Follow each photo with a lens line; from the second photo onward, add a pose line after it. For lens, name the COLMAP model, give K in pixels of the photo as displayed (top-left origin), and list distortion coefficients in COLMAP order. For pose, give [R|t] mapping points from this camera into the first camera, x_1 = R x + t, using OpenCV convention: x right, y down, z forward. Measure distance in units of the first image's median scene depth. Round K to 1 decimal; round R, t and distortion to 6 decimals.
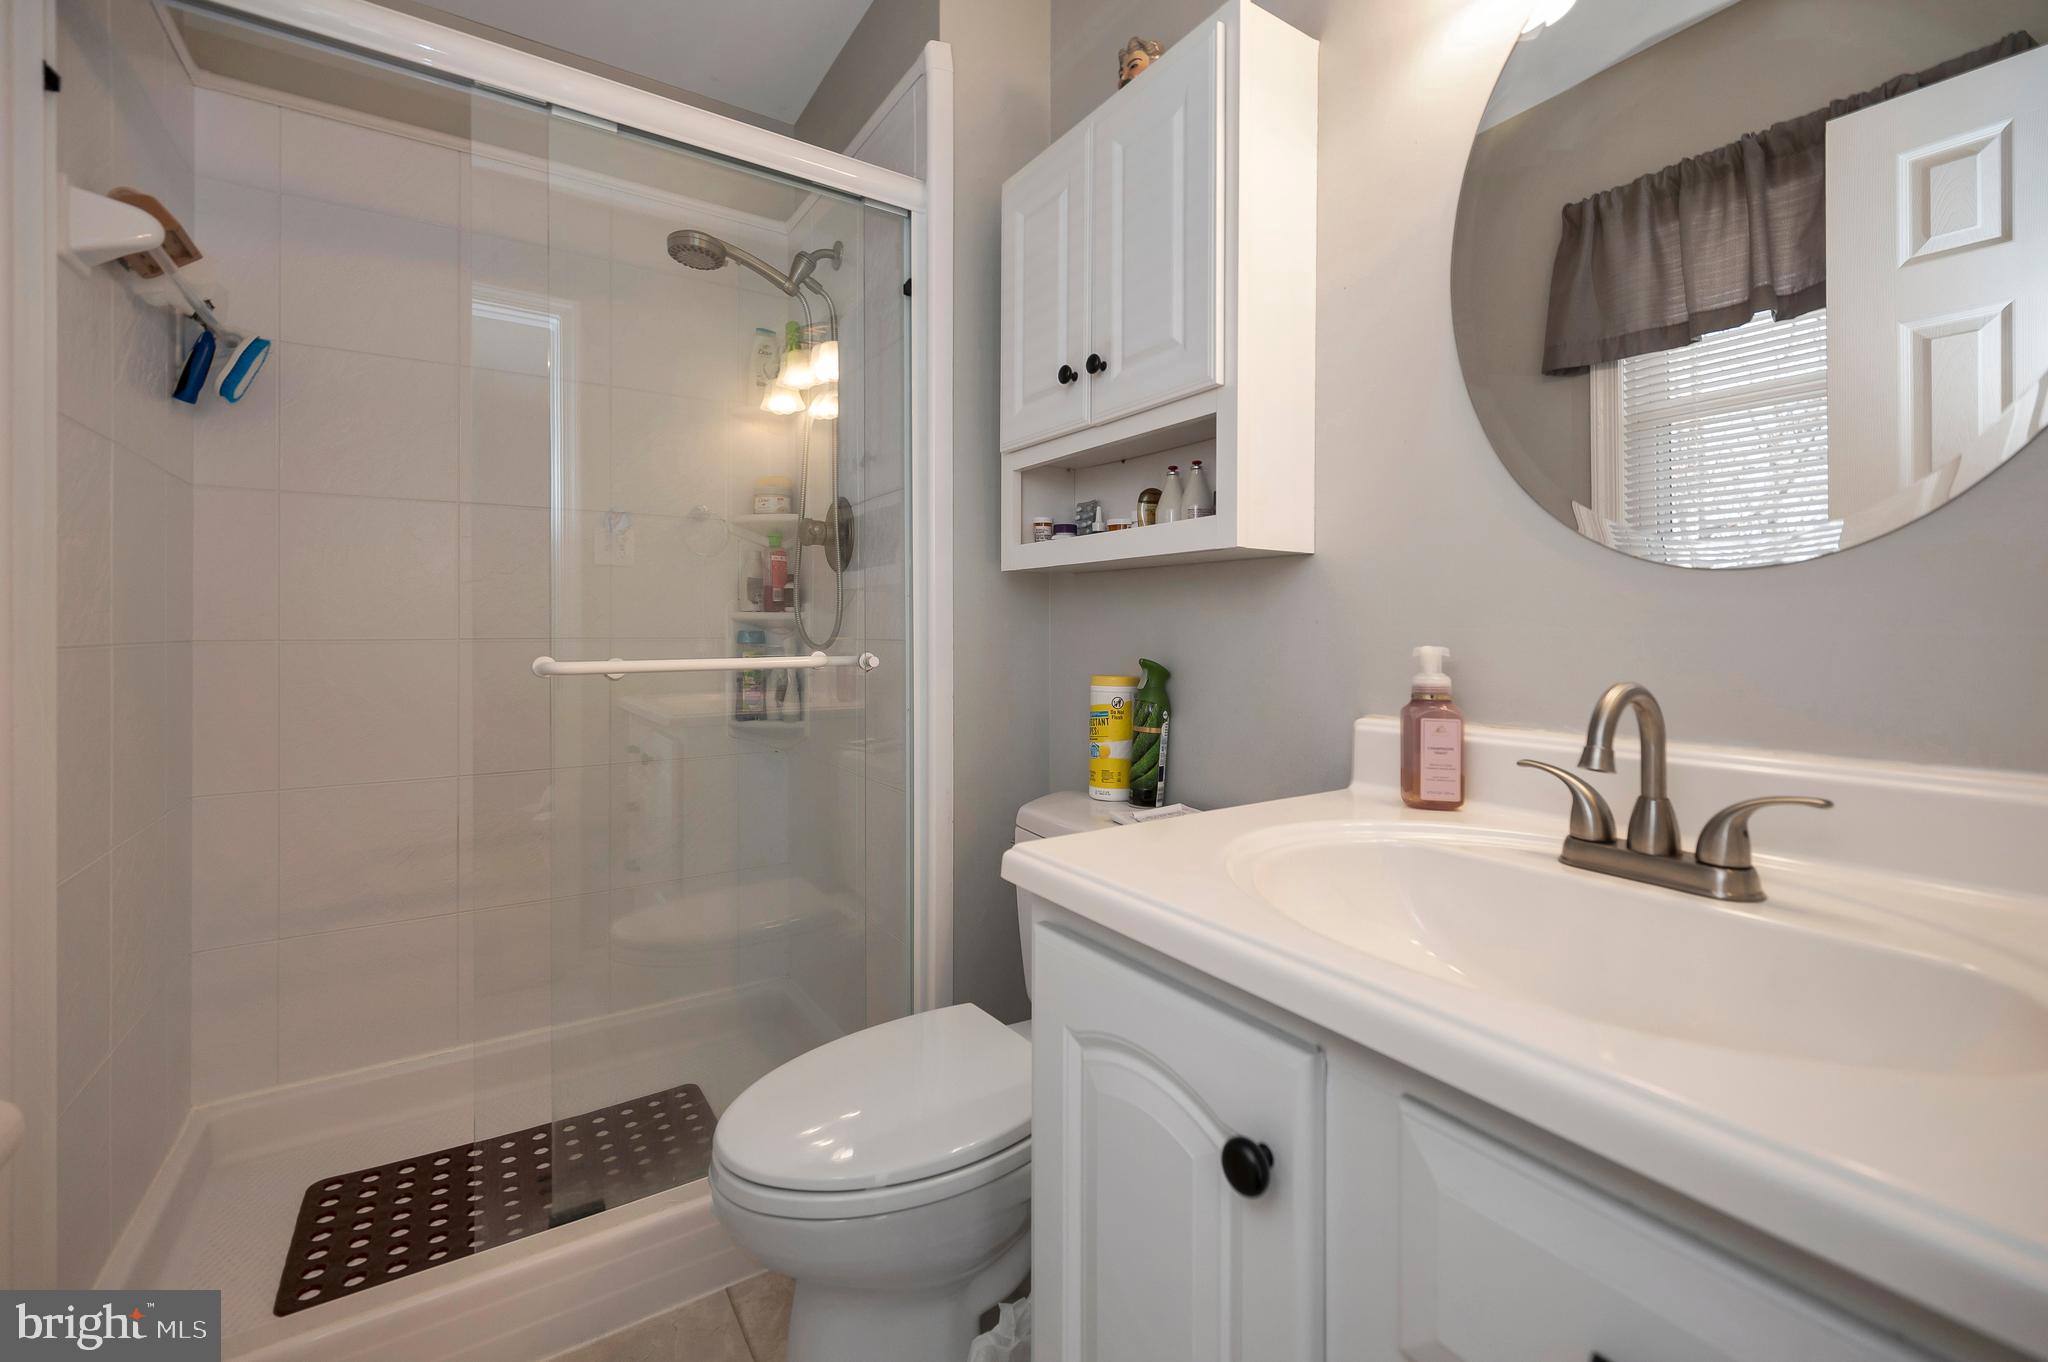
lens RADIAL K [[852.3, 0, 1041.2], [0, 852.3, 631.3], [0, 0, 1]] dist [-0.009487, 0.001804]
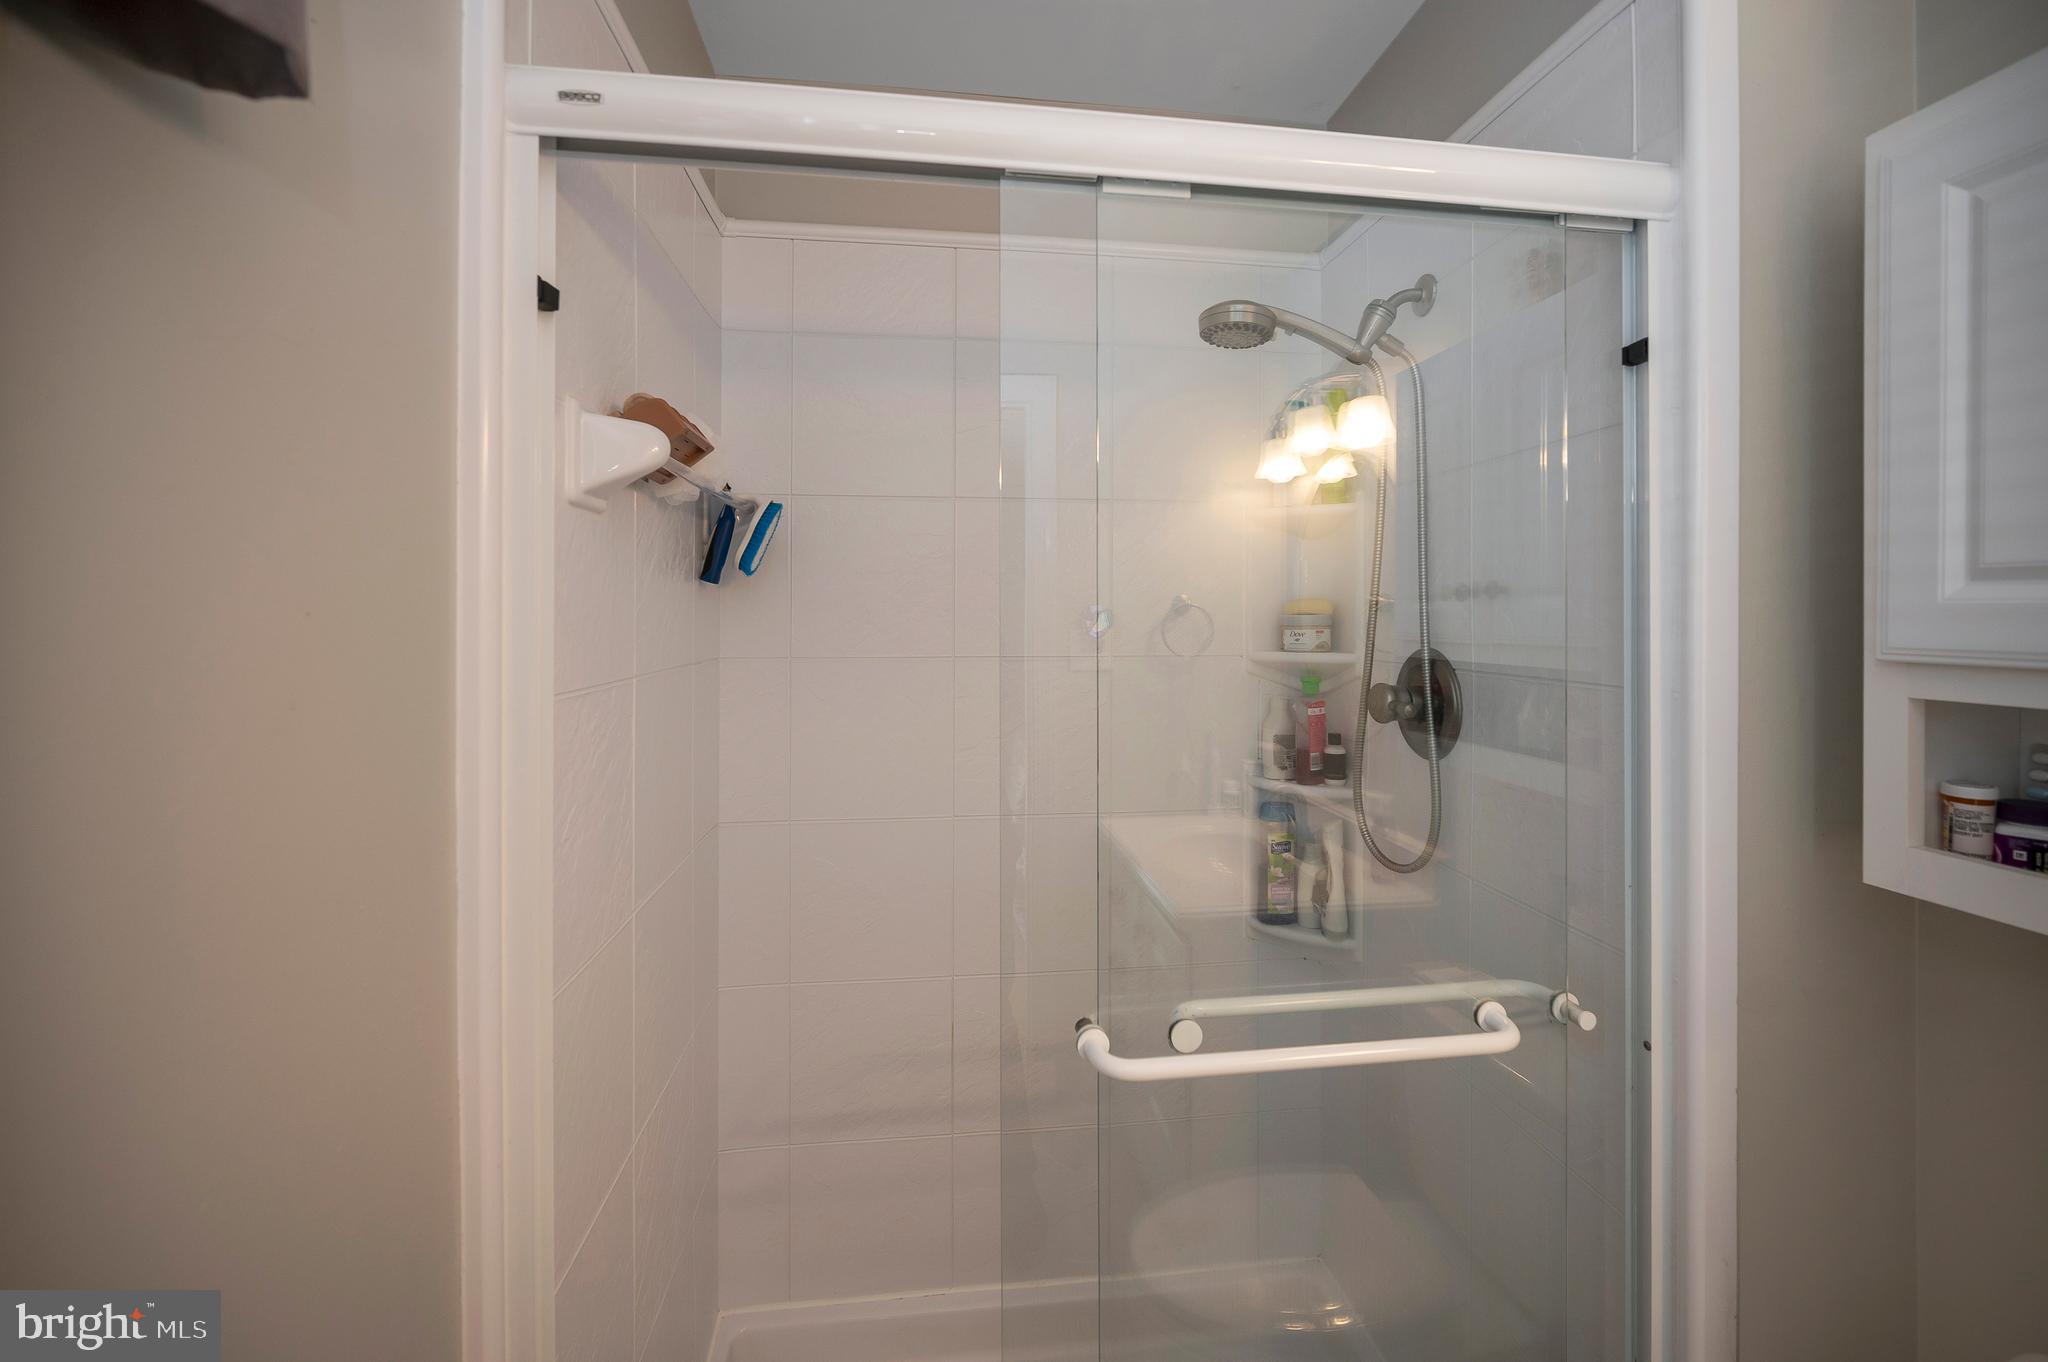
lens RADIAL K [[852.3, 0, 1046.2], [0, 852.3, 616.9], [0, 0, 1]] dist [-0.009487, 0.001804]
pose [[0.897211, 0.002563, -0.441594, -0.232054], [-0.002394, 0.999997, 0.000939, -0.202217], [0.441595, 0.000215, 0.897214, 0.279563]]
